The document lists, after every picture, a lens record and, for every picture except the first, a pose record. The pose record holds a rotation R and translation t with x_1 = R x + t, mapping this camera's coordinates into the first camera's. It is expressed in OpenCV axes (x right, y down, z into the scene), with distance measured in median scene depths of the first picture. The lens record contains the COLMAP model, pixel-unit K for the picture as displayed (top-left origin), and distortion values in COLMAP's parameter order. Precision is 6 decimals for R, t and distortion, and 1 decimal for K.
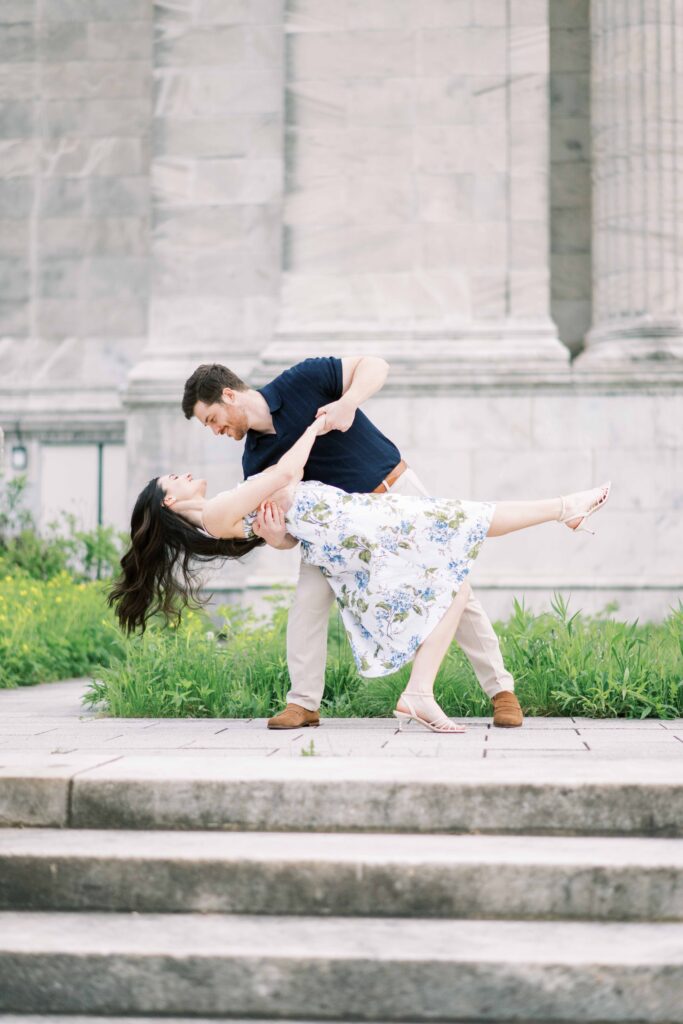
lens RADIAL K [[1661.8, 0, 345.6], [0, 1661.8, 513.5], [0, 0, 1]] dist [-0.003322, 0.000000]
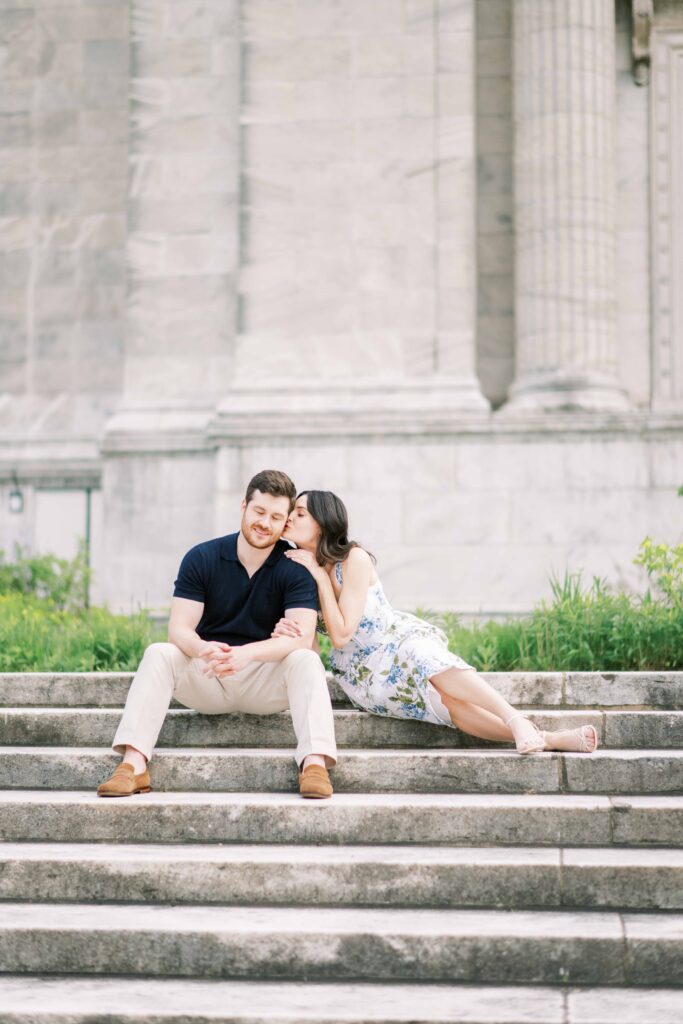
lens RADIAL K [[1661.8, 0, 338.2], [0, 1661.8, 510.3], [0, 0, 1]] dist [-0.003322, 0.000000]
pose [[0.999275, -0.004117, -0.037837, 0.074284], [0.002869, 0.999451, -0.033003, 0.011214], [0.037952, 0.032871, 0.998739, -0.121718]]
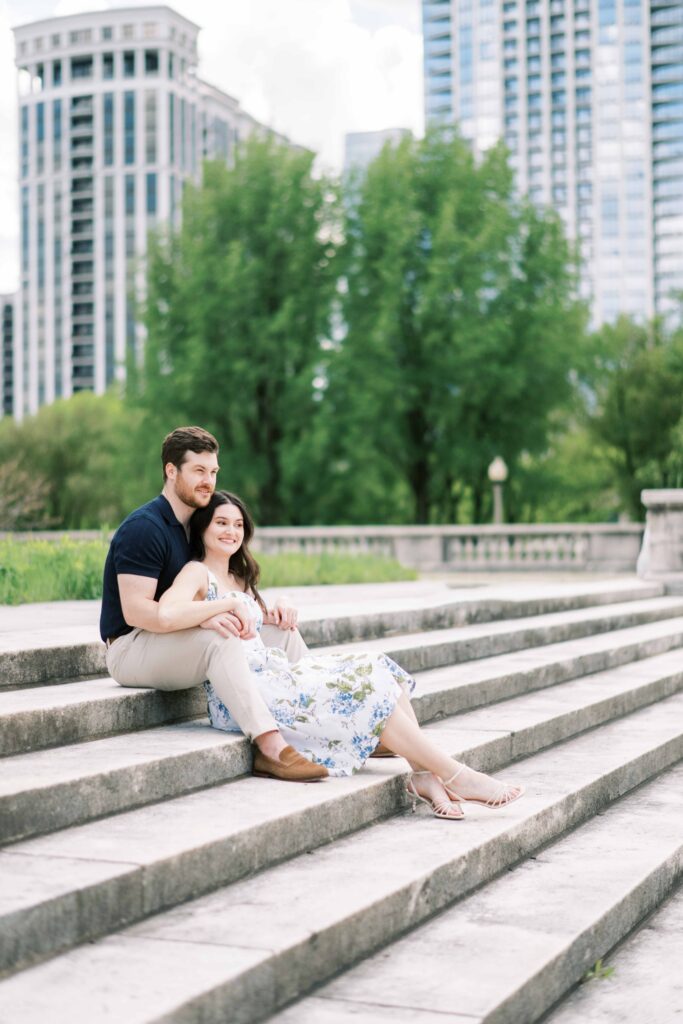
lens RADIAL K [[1661.8, 0, 341.9], [0, 1661.8, 513.6], [0, 0, 1]] dist [-0.003322, 0.000000]
pose [[0.300107, 0.021155, 0.953671, -0.220173], [-0.059344, 0.998232, -0.003469, 0.007619], [-0.952058, -0.055554, 0.300832, 0.068009]]
